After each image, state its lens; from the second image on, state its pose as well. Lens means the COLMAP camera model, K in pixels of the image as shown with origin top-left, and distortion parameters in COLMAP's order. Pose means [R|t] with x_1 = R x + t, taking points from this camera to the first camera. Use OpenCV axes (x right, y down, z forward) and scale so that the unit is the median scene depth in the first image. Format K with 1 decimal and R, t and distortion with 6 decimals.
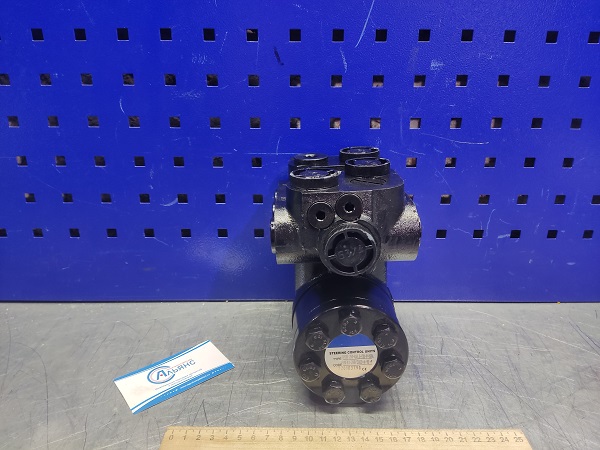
lens RADIAL K [[450.9, 0, 299.1], [0, 450.9, 214.3], [0, 0, 1]] dist [0.079230, -0.136715]
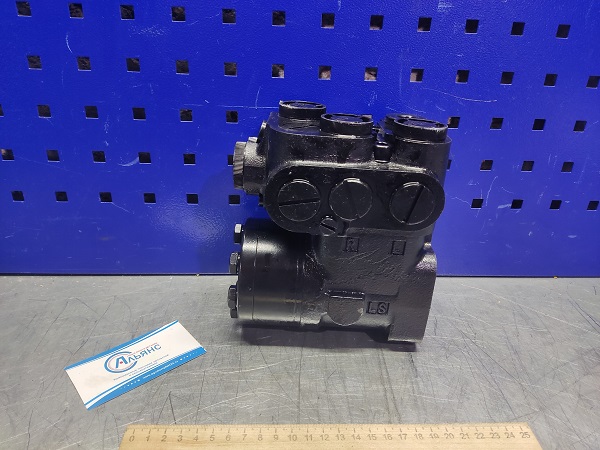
lens RADIAL K [[451.9, 0, 298.8], [0, 451.9, 215.1], [0, 0, 1]] dist [0.067201, -0.122818]
pose [[0.998104, 0.011494, 0.060471, -0.018132], [-0.016663, 0.996182, 0.085695, -0.005976], [-0.059255, -0.086540, 0.994485, 0.125456]]
